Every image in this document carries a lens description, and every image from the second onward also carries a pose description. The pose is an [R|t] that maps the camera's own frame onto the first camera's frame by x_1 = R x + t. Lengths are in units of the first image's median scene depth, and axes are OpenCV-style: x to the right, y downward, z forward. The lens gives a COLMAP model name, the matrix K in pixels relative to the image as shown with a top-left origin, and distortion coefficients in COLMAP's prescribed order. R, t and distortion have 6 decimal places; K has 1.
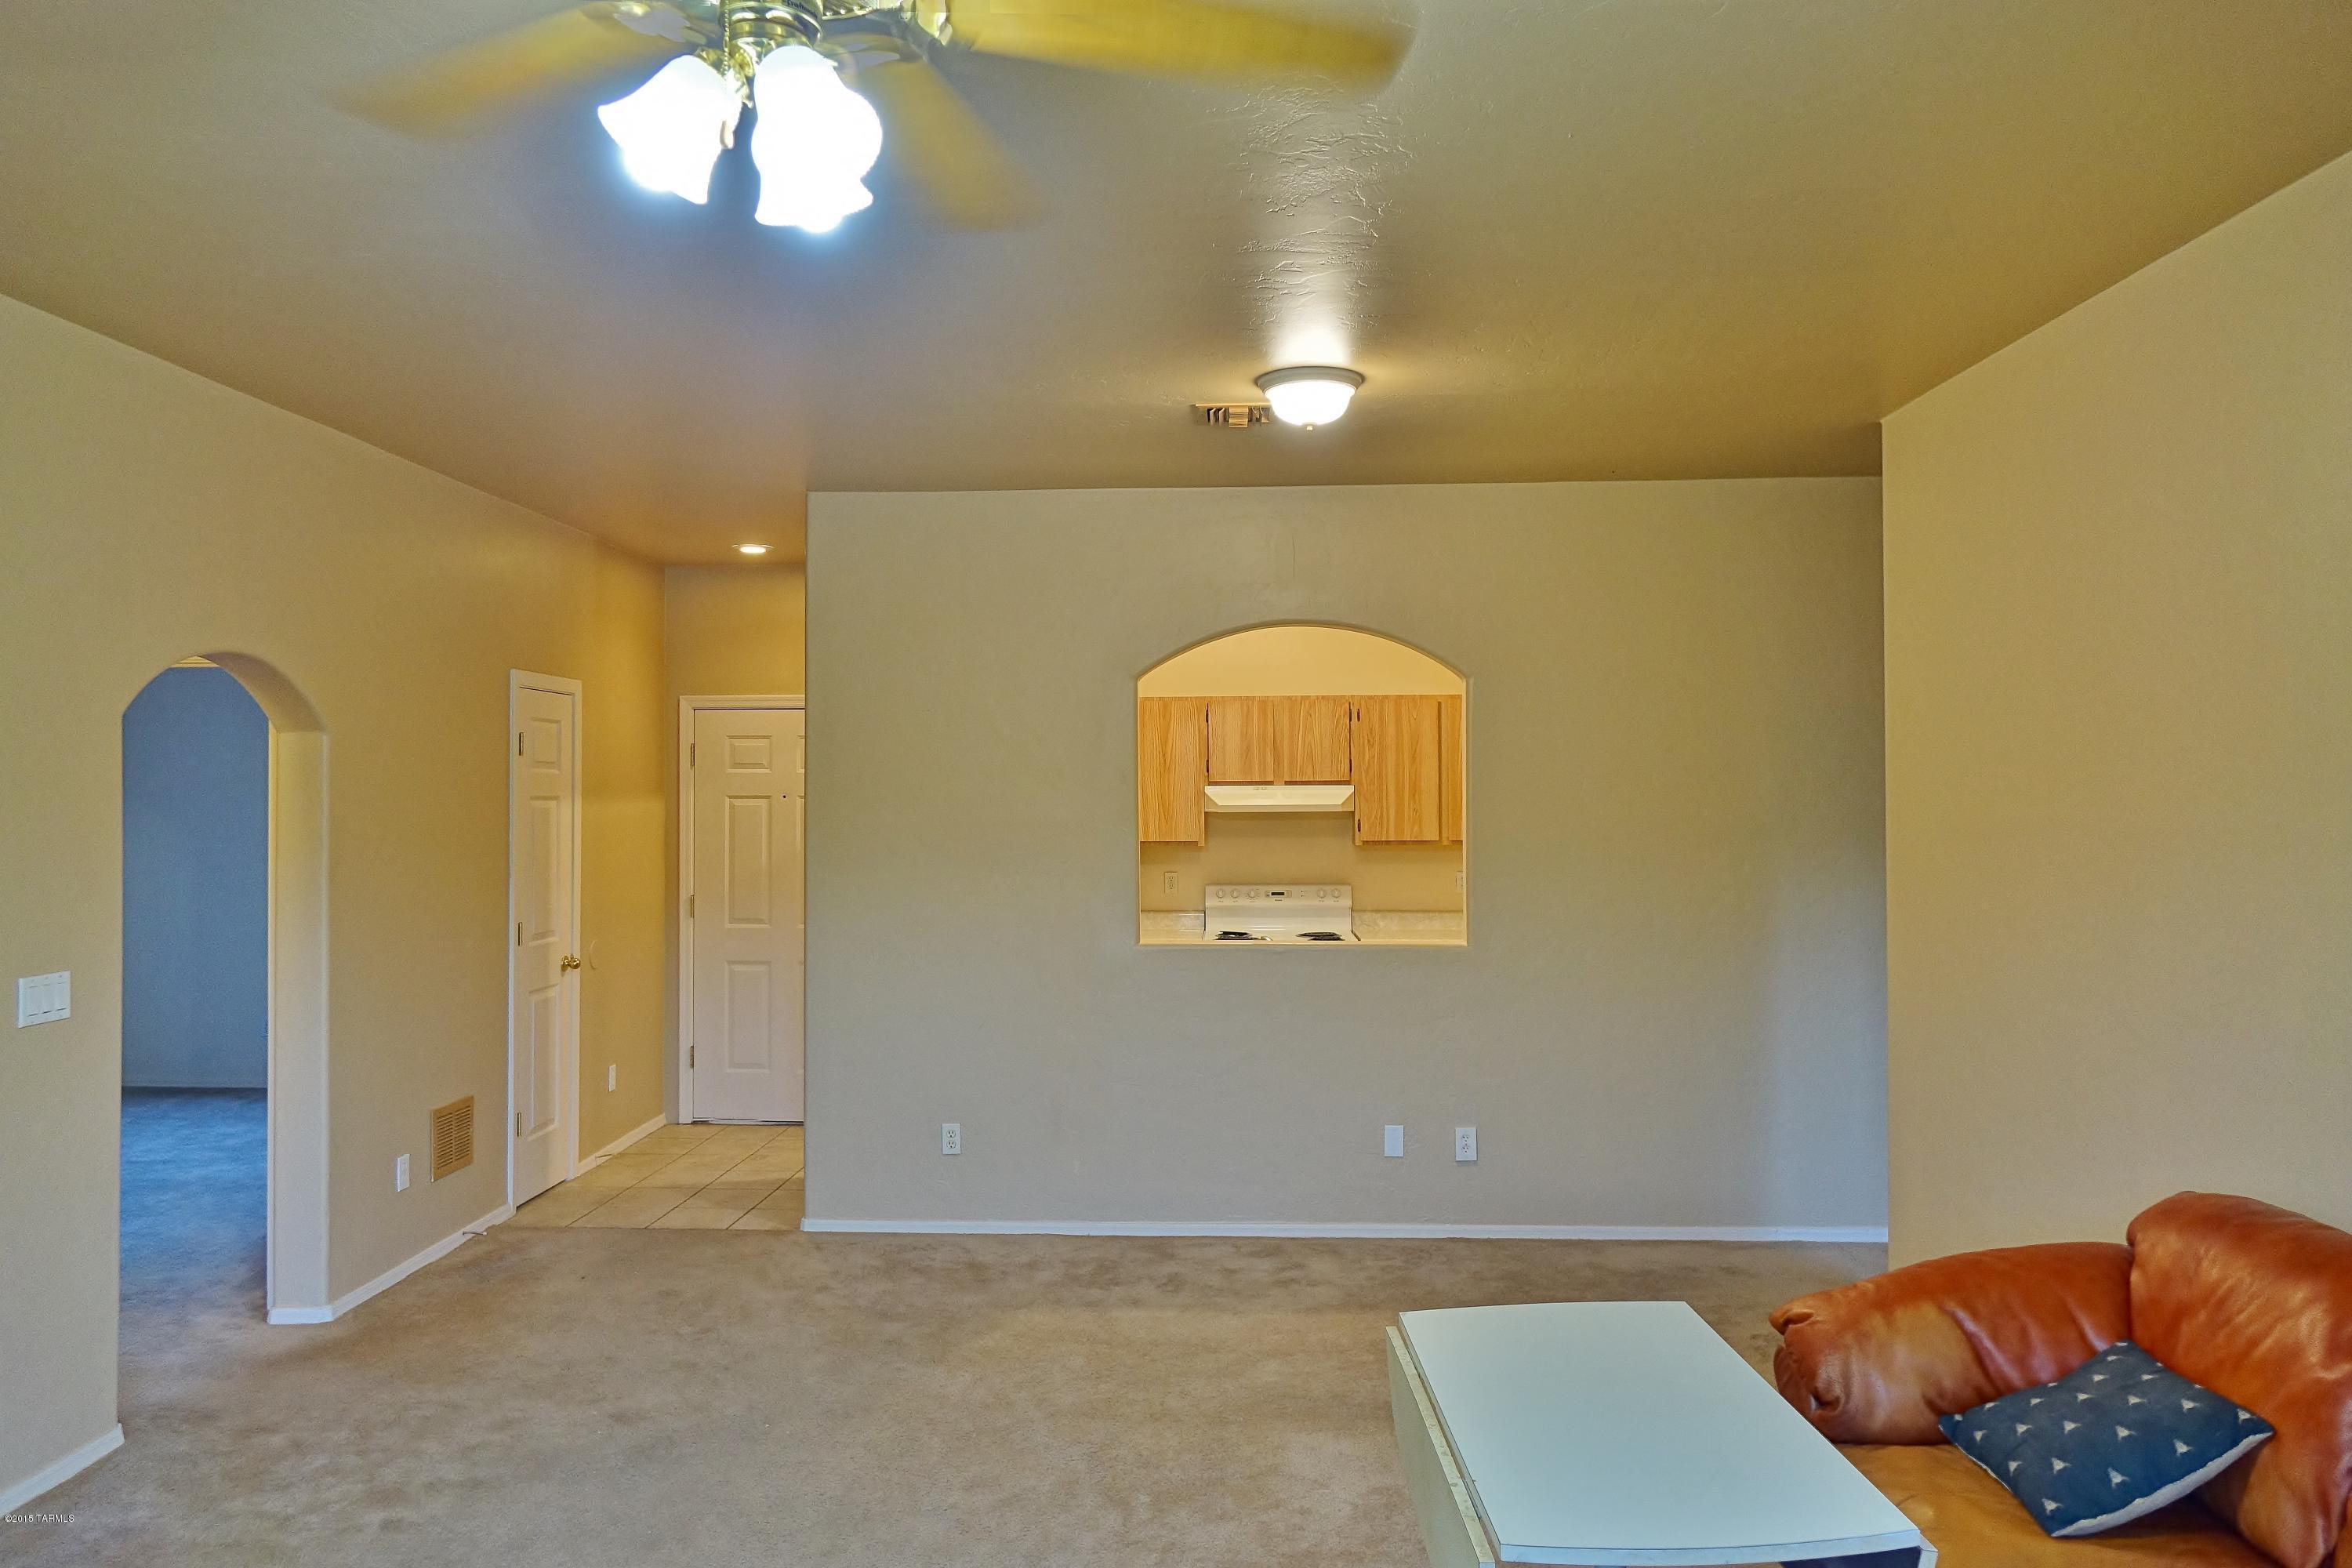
lens RADIAL K [[1606.7, 0, 1169.4], [0, 1606.7, 772.0], [0, 0, 1]] dist [-0.002177, 0.003134]
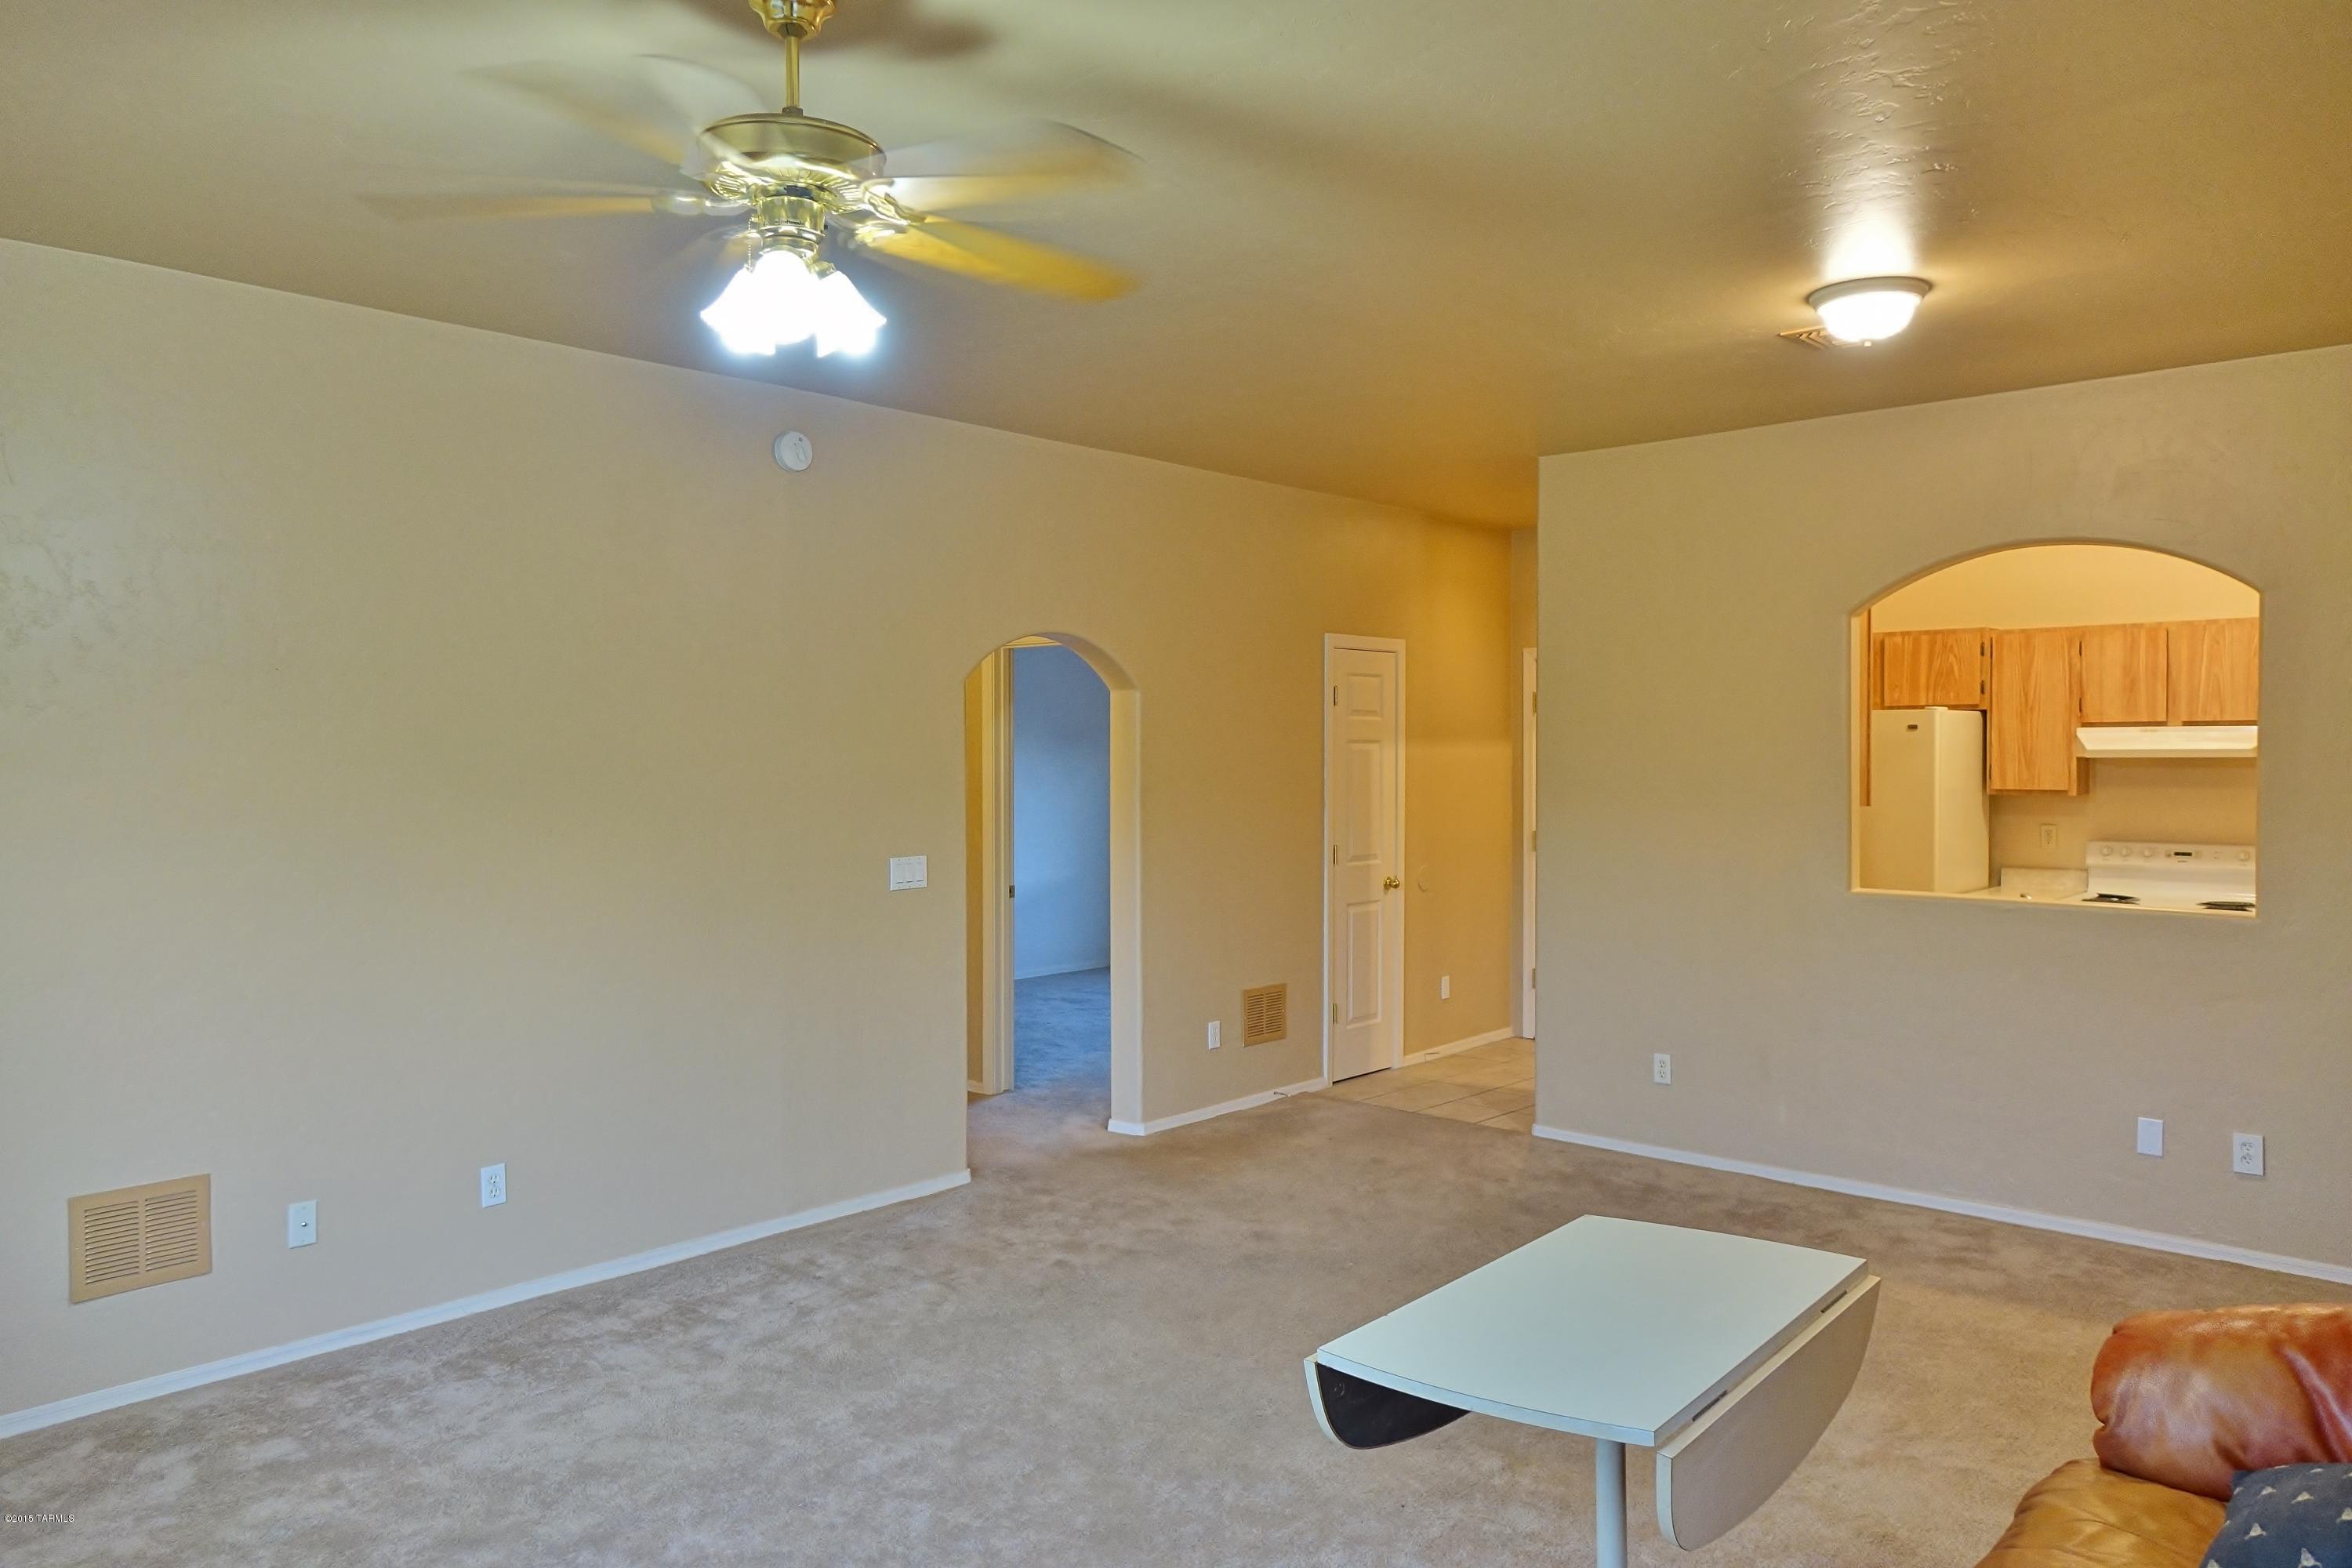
lens RADIAL K [[1606.7, 0, 1164.4], [0, 1606.7, 778.6], [0, 0, 1]] dist [-0.002177, 0.003134]
pose [[0.766263, 0.013347, -0.642389, 0.283018], [0.009899, 0.999420, 0.032573, 0.003996], [0.642451, -0.031318, 0.765686, 0.005429]]
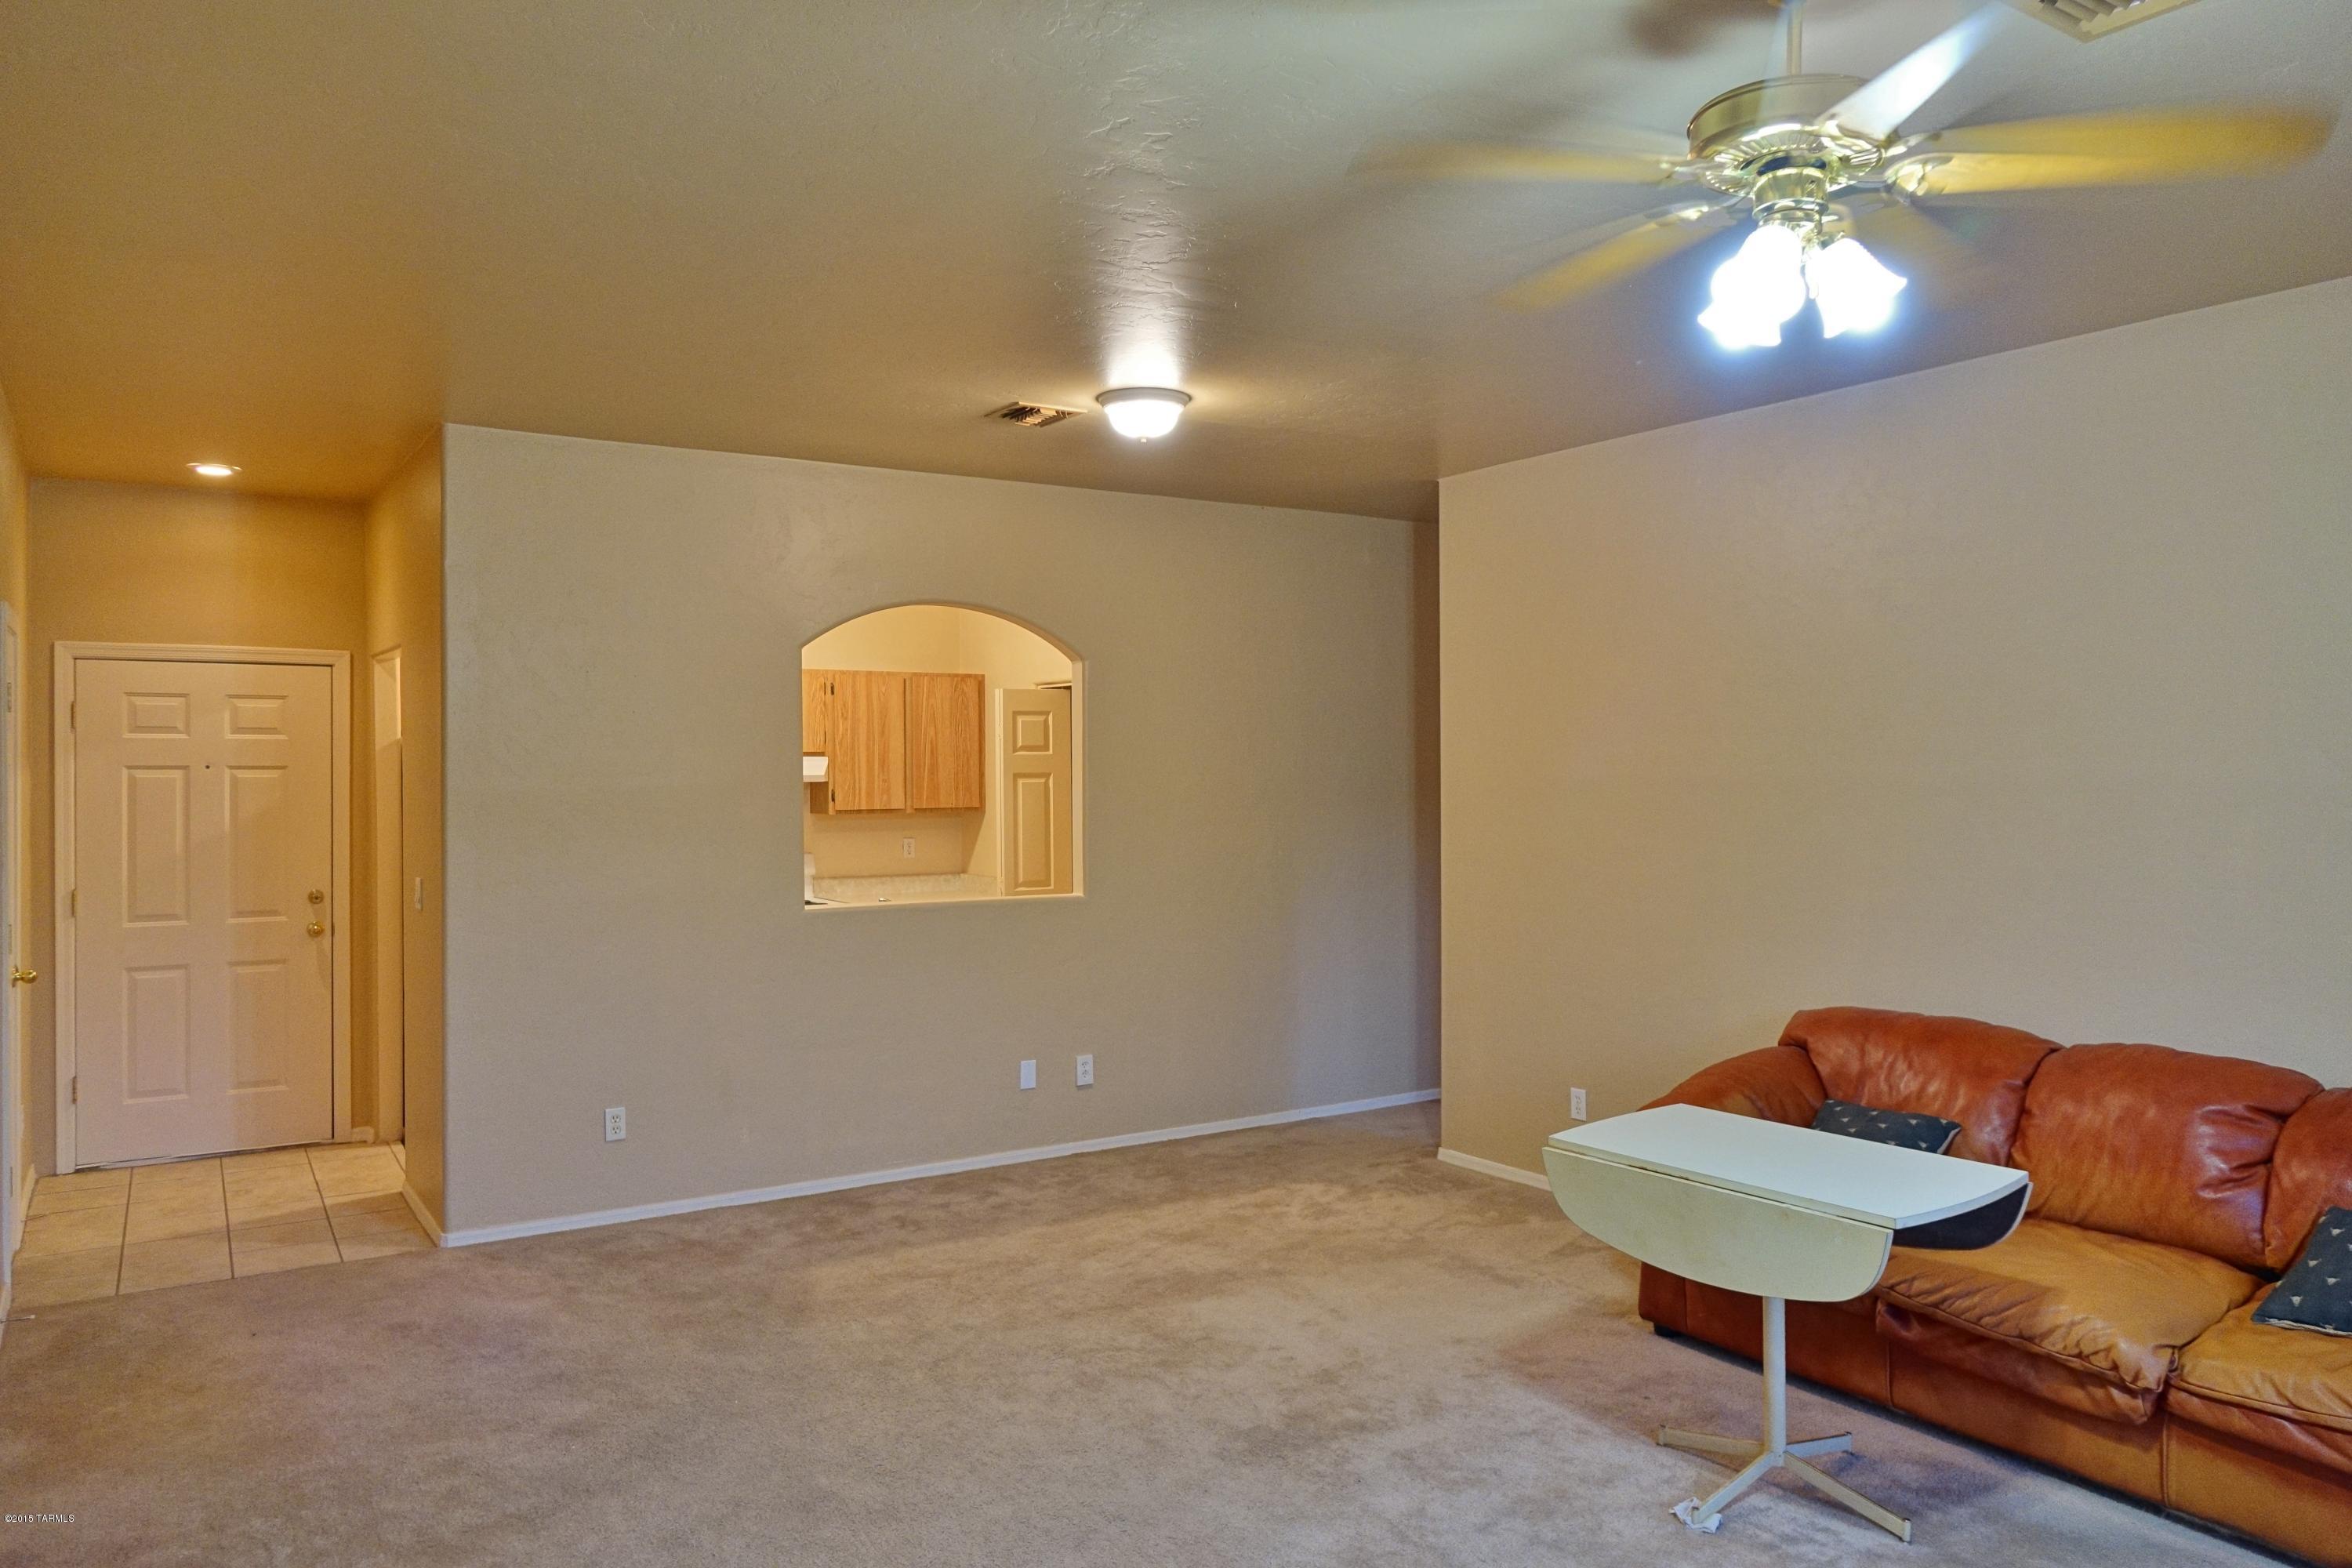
lens RADIAL K [[1606.7, 0, 1172.3], [0, 1606.7, 779.9], [0, 0, 1]] dist [-0.002177, 0.003134]
pose [[0.816502, -0.003721, 0.577330, -0.417763], [-0.007639, 0.999822, 0.017249, 0.005004], [-0.577292, -0.018494, 0.816329, 0.034881]]
